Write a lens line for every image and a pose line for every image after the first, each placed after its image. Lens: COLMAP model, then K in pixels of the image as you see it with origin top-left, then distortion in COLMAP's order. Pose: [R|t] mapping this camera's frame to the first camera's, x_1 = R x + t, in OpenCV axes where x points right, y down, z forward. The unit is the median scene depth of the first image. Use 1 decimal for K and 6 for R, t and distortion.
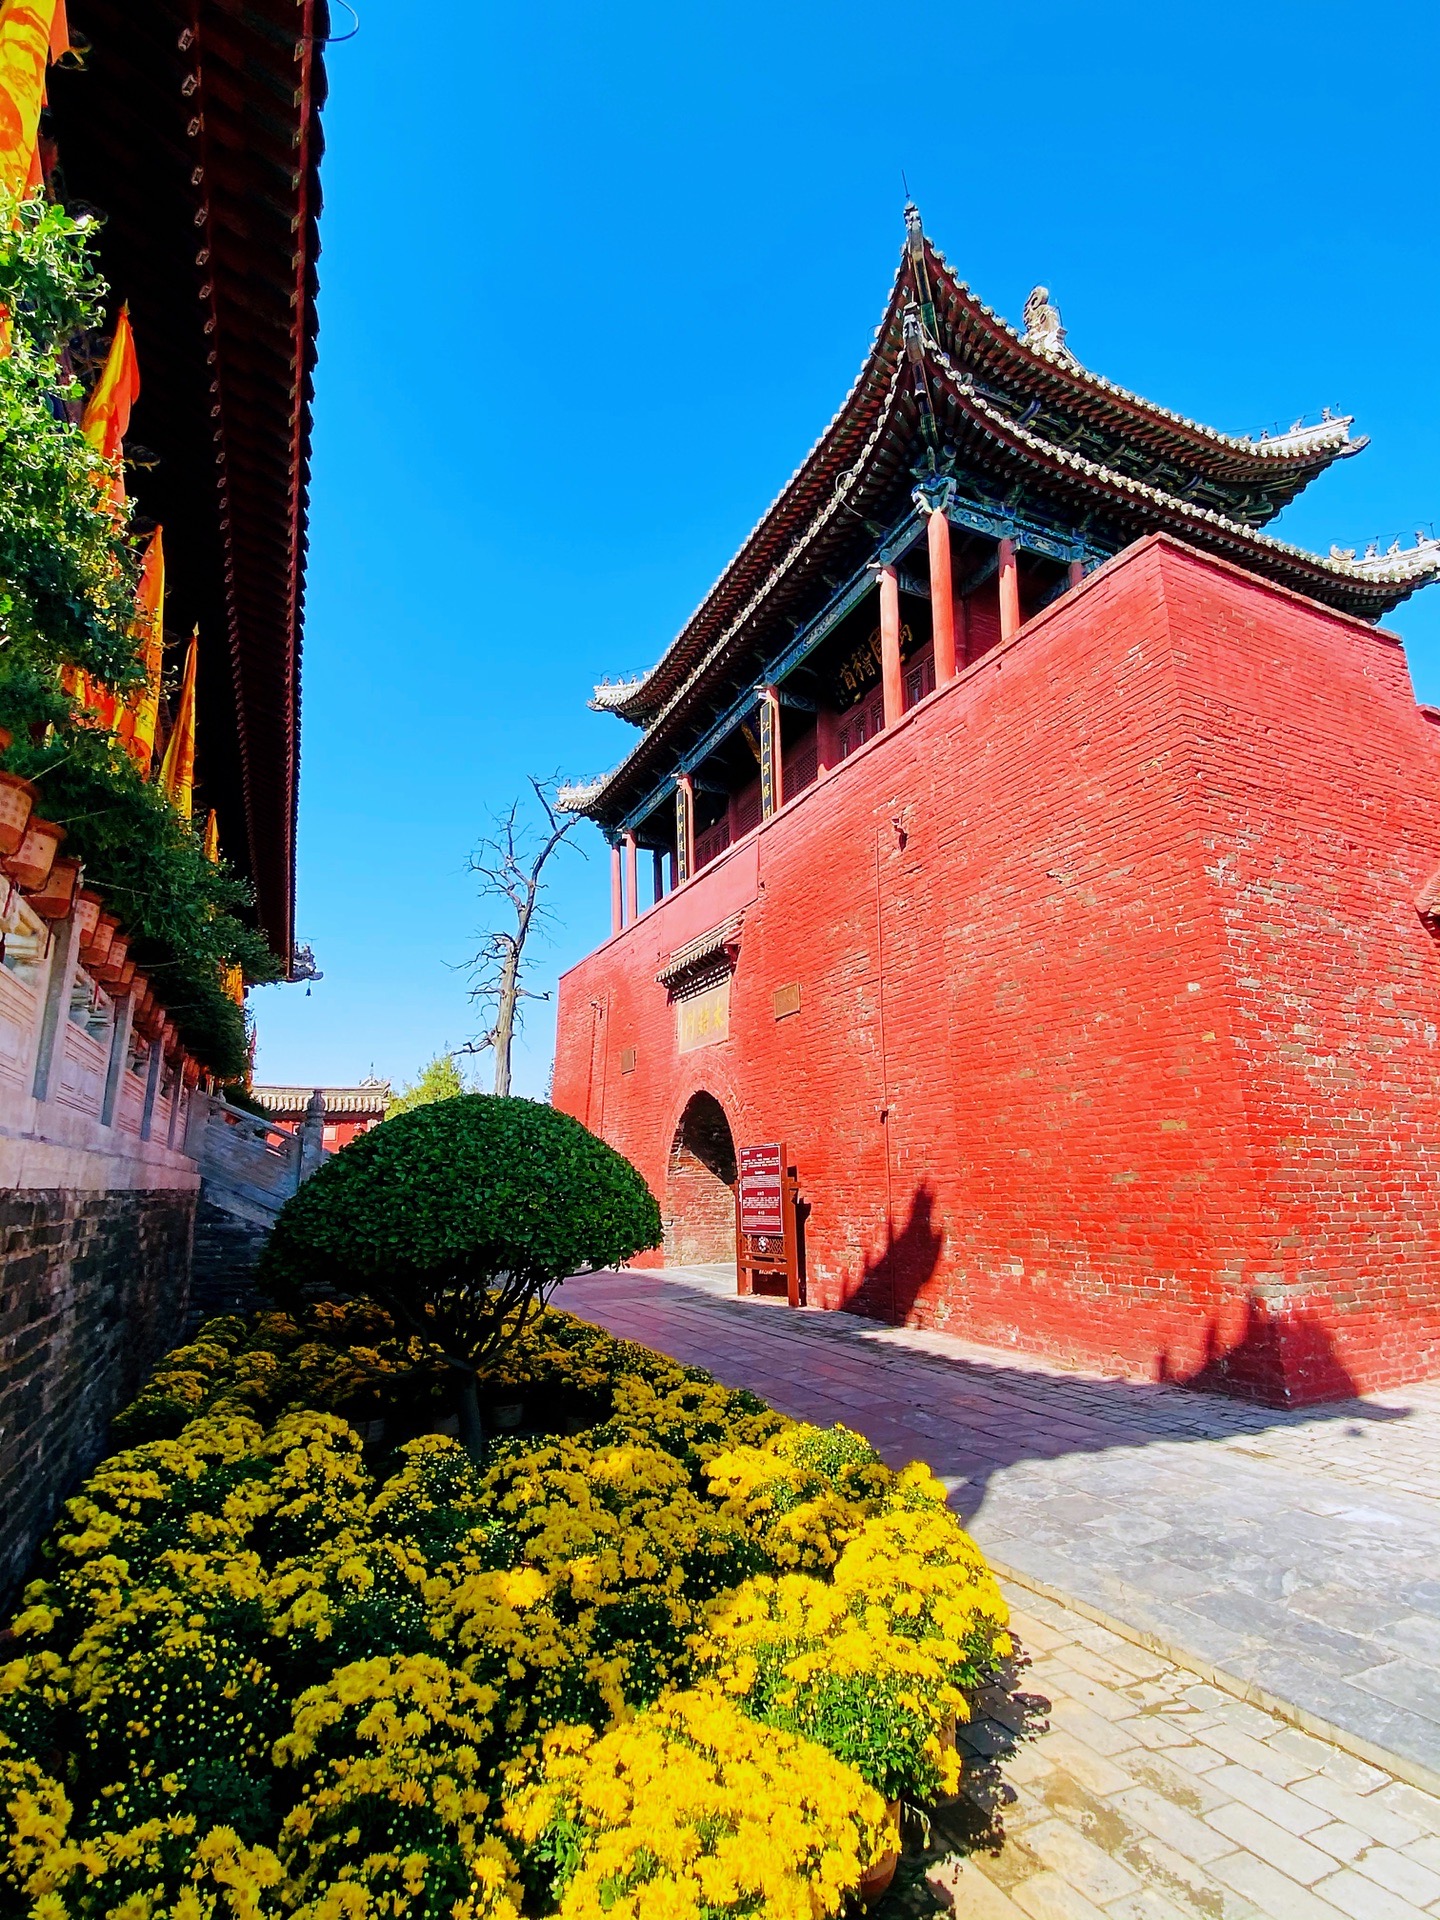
lens RADIAL K [[962.6, 0, 721.2], [0, 962.6, 950.1], [0, 0, 1]] dist [-0.005933, -0.001157]
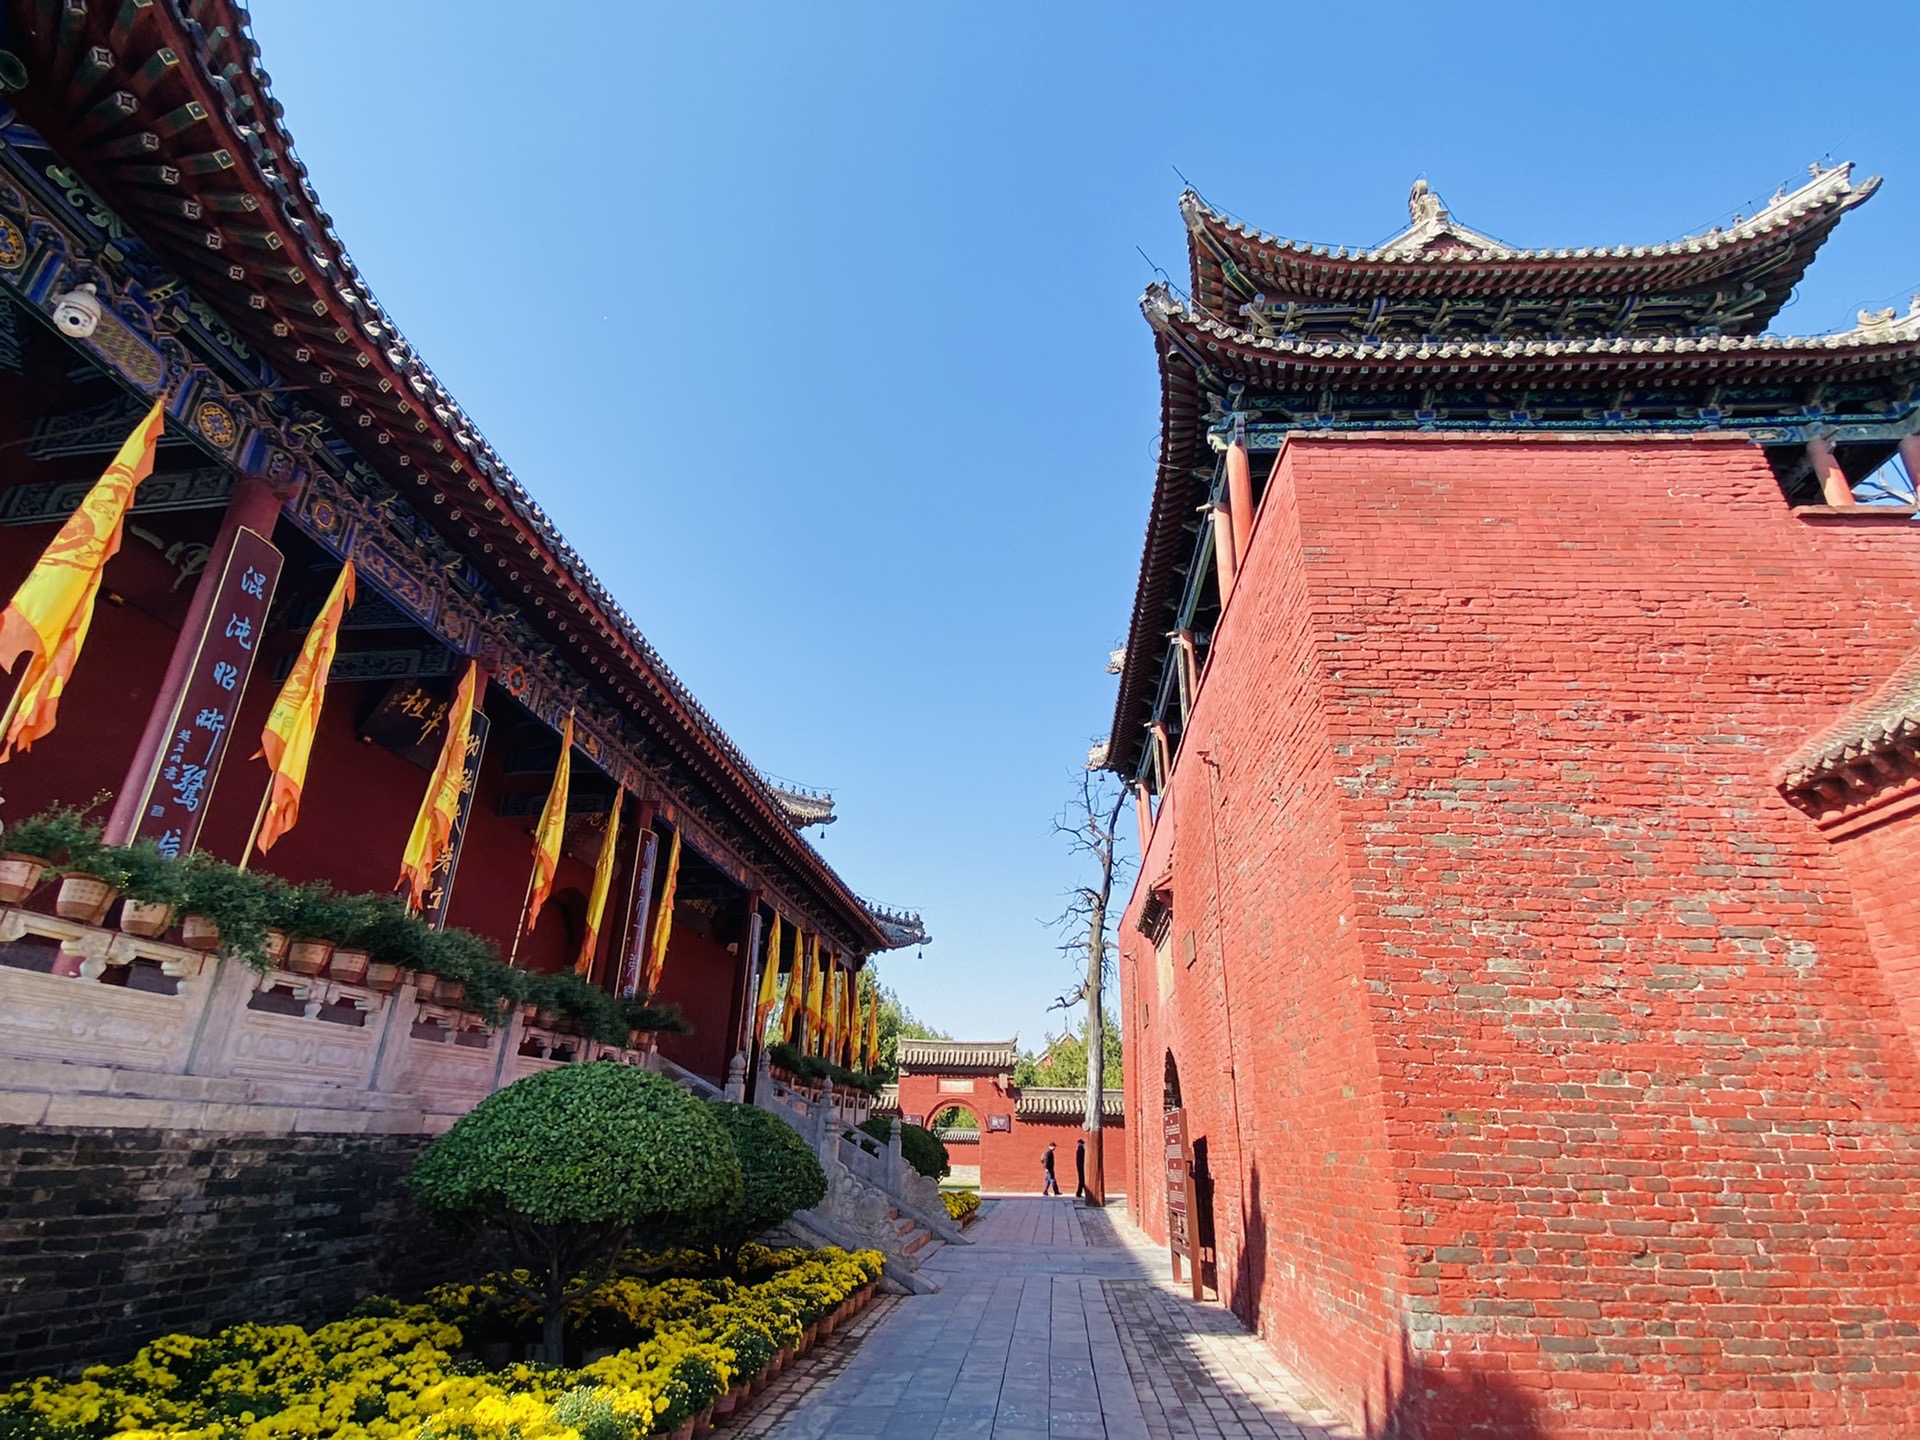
lens RADIAL K [[913.8, 0, 960.7], [0, 913.8, 729.4], [0, 0, 1]] dist [0.007464, -0.012736]
pose [[0.878728, -0.165155, -0.447840, 0.331771], [0.081408, 0.976342, -0.200322, 0.004679], [0.470330, 0.139571, 0.871384, 0.063232]]
